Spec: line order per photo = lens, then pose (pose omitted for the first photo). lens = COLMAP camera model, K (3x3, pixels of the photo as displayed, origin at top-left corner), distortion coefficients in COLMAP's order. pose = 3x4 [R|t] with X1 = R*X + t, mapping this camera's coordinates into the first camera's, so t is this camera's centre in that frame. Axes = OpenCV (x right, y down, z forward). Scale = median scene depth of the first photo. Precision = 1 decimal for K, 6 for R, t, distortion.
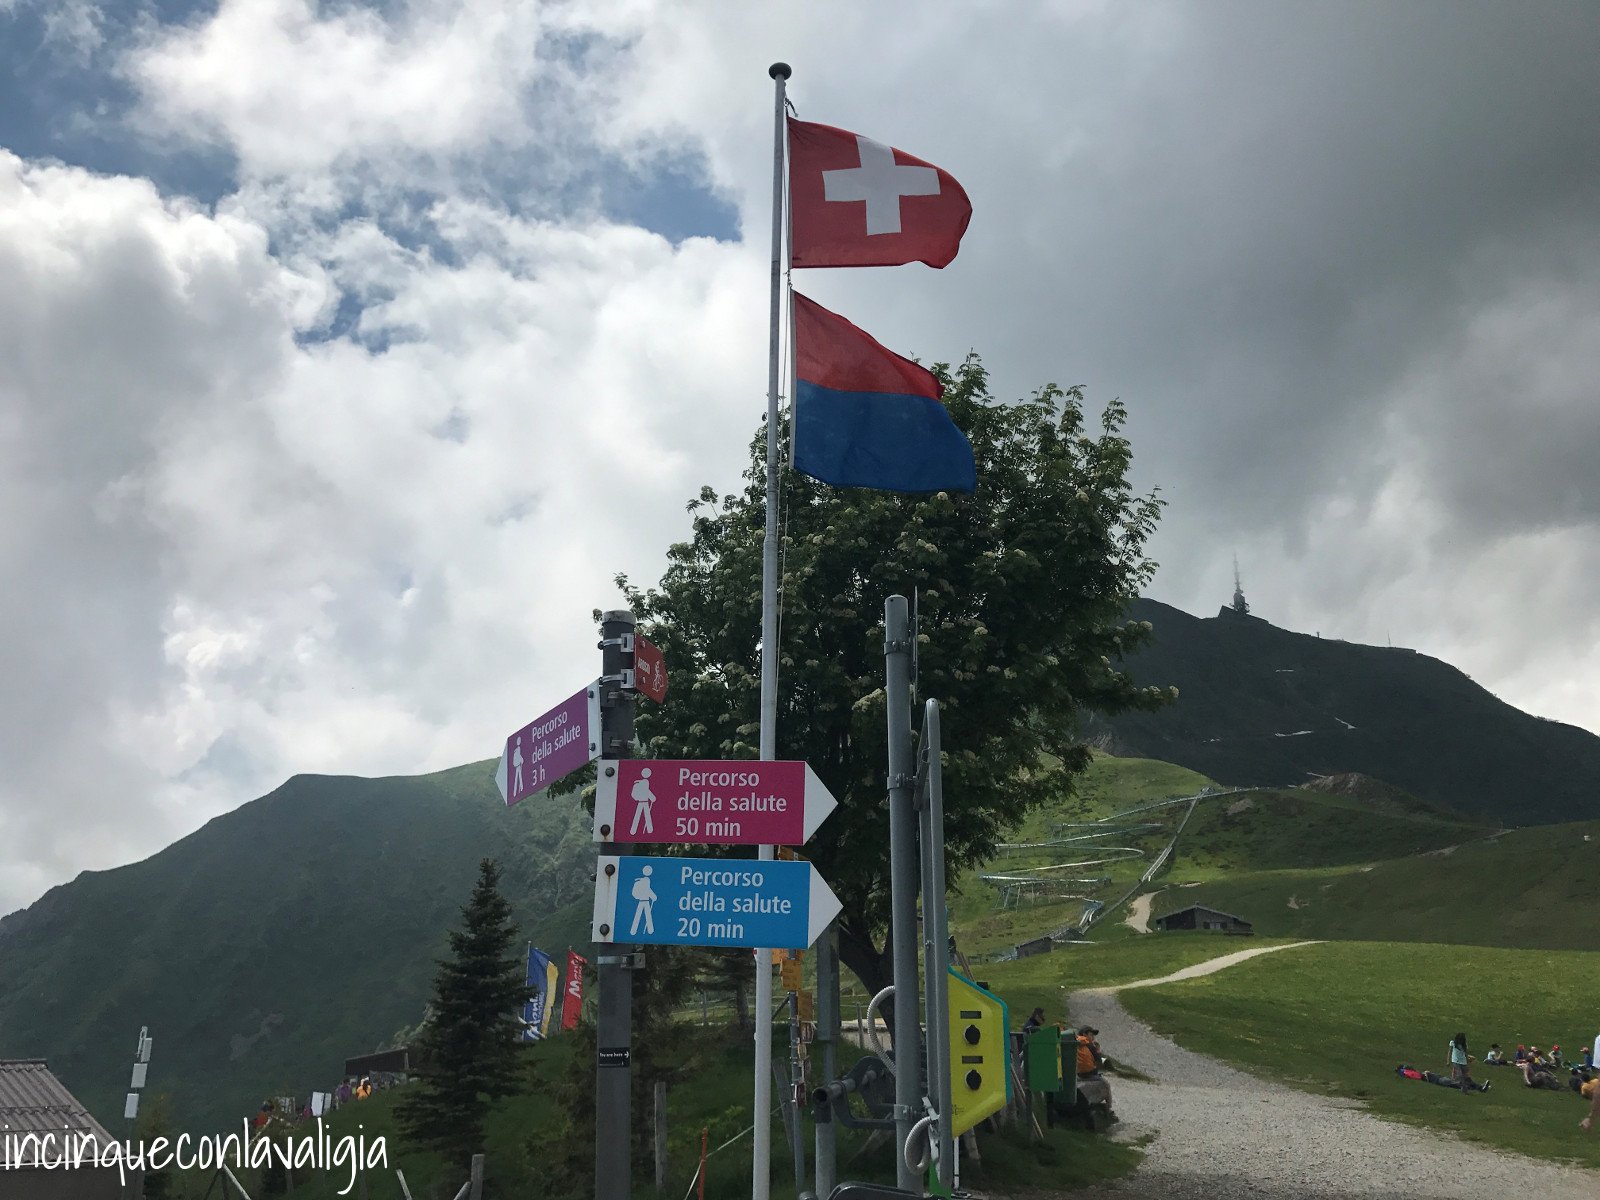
lens RADIAL K [[1309.5, 0, 799.3], [0, 1309.5, 601.2], [0, 0, 1]] dist [0.009584, -0.030261]
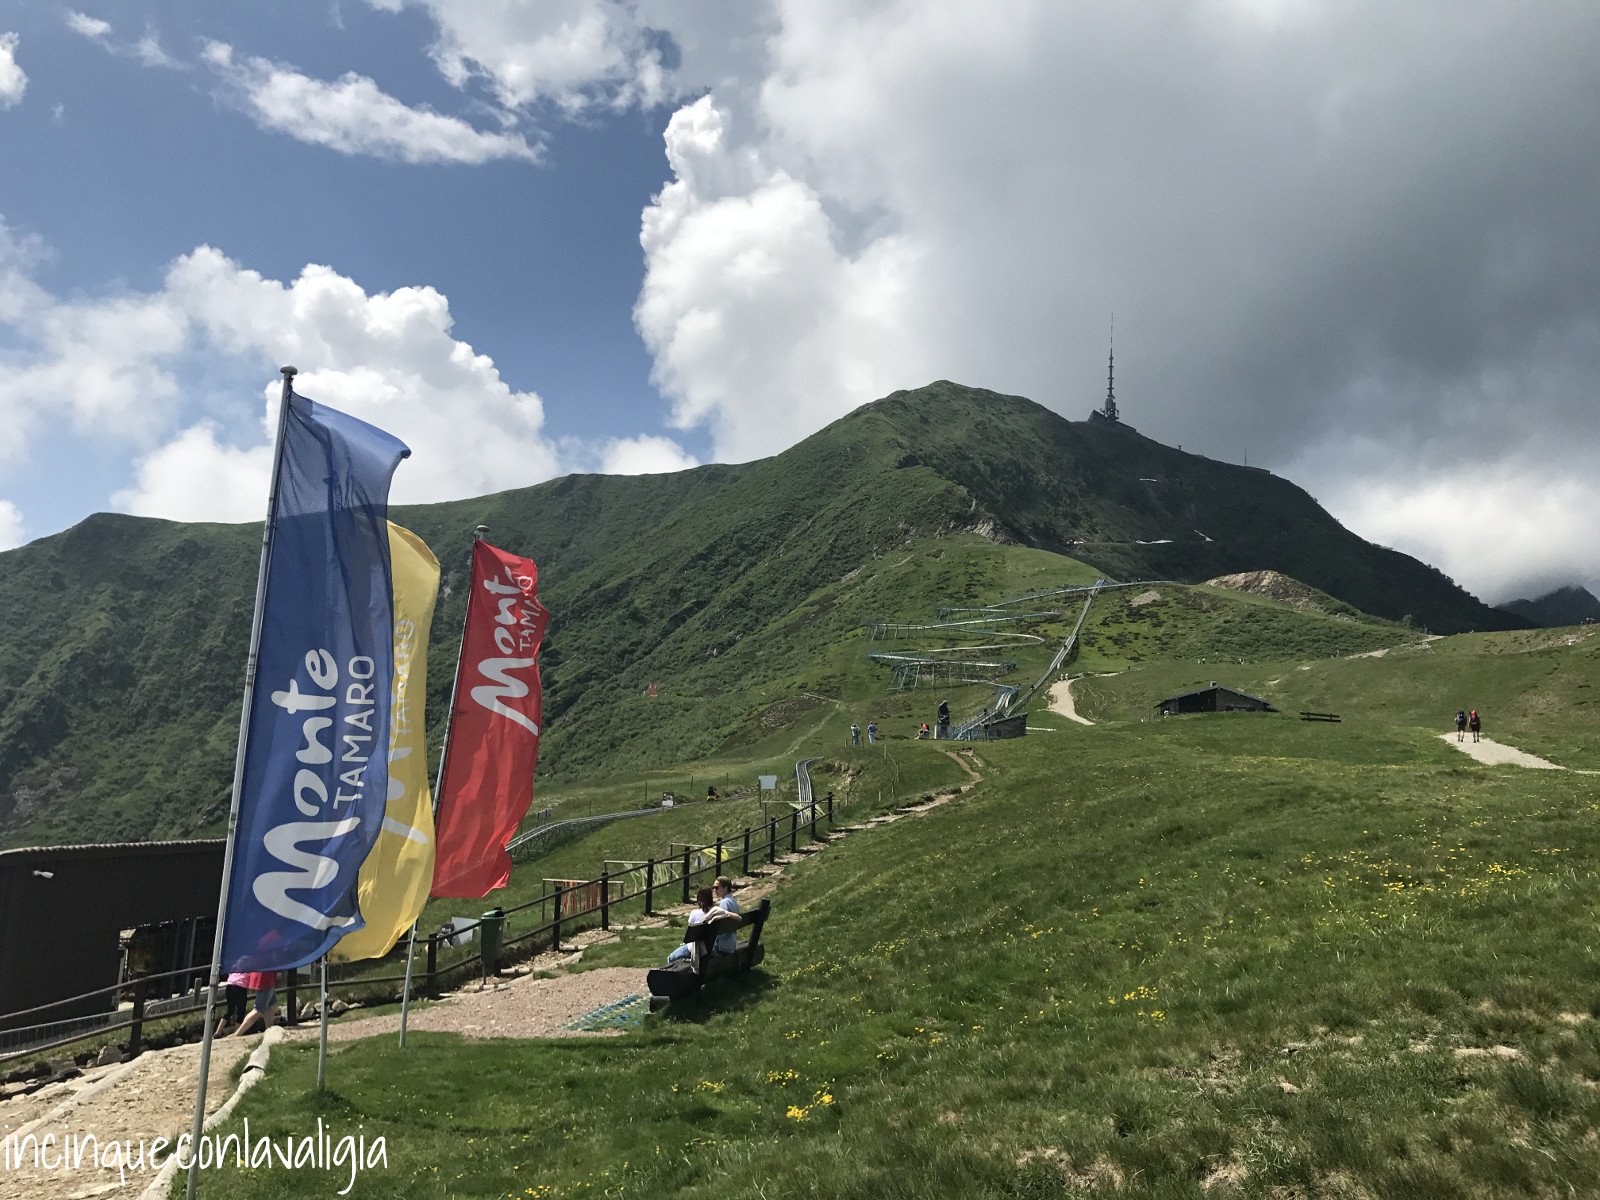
lens RADIAL K [[1309.5, 0, 801.1], [0, 1309.5, 593.0], [0, 0, 1]] dist [0.009584, -0.030261]
pose [[0.990355, 0.062697, 0.123560, -0.022734], [-0.080749, 0.985837, 0.146984, 0.036795], [-0.112594, -0.155543, 0.981391, 0.116976]]
